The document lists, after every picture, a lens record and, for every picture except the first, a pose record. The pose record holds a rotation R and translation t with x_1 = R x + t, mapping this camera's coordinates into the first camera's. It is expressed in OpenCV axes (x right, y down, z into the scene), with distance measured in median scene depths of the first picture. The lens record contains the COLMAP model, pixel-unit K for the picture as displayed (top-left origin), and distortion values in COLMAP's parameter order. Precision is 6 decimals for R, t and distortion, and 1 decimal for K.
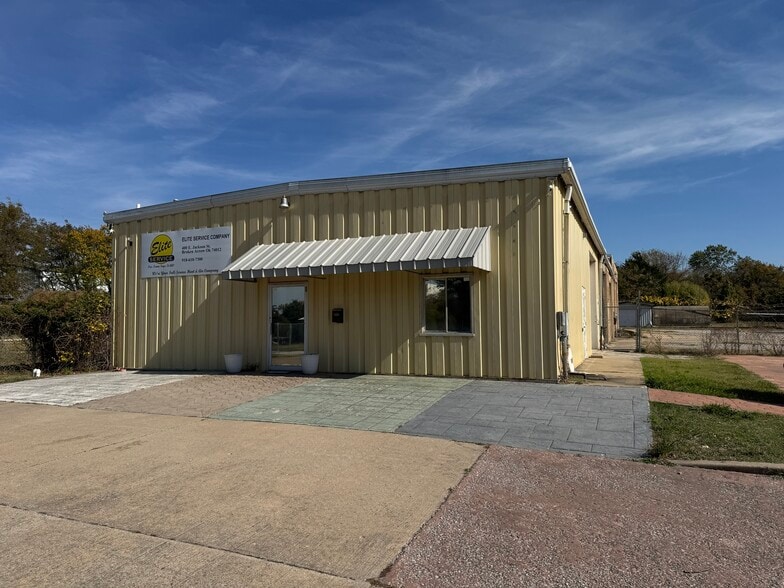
lens RADIAL K [[547.9, 0, 383.7], [0, 547.9, 280.1], [0, 0, 1]] dist [0.032897, -0.031431]
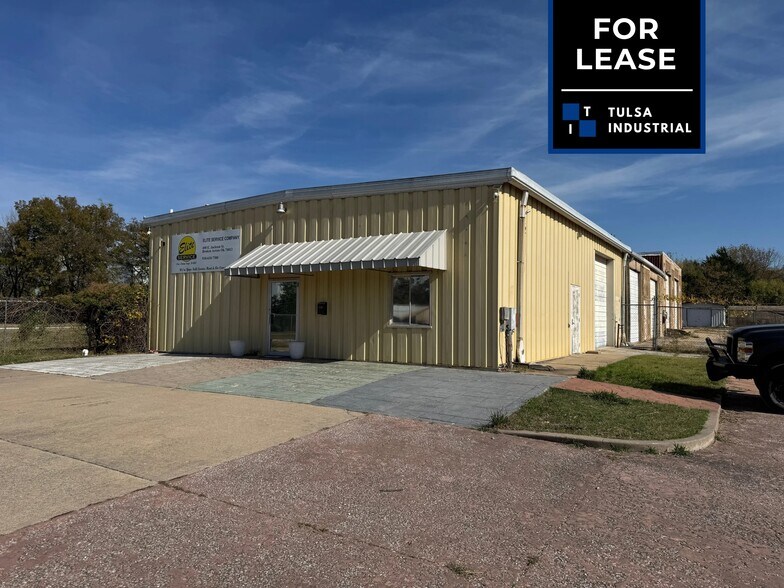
lens RADIAL K [[547.9, 0, 391.1], [0, 547.9, 291.1], [0, 0, 1]] dist [0.032897, -0.031431]
pose [[0.990802, 0.011017, -0.134868, 0.182190], [-0.007107, 0.999541, 0.029440, -0.004633], [0.135130, -0.028211, 0.990426, -0.088867]]
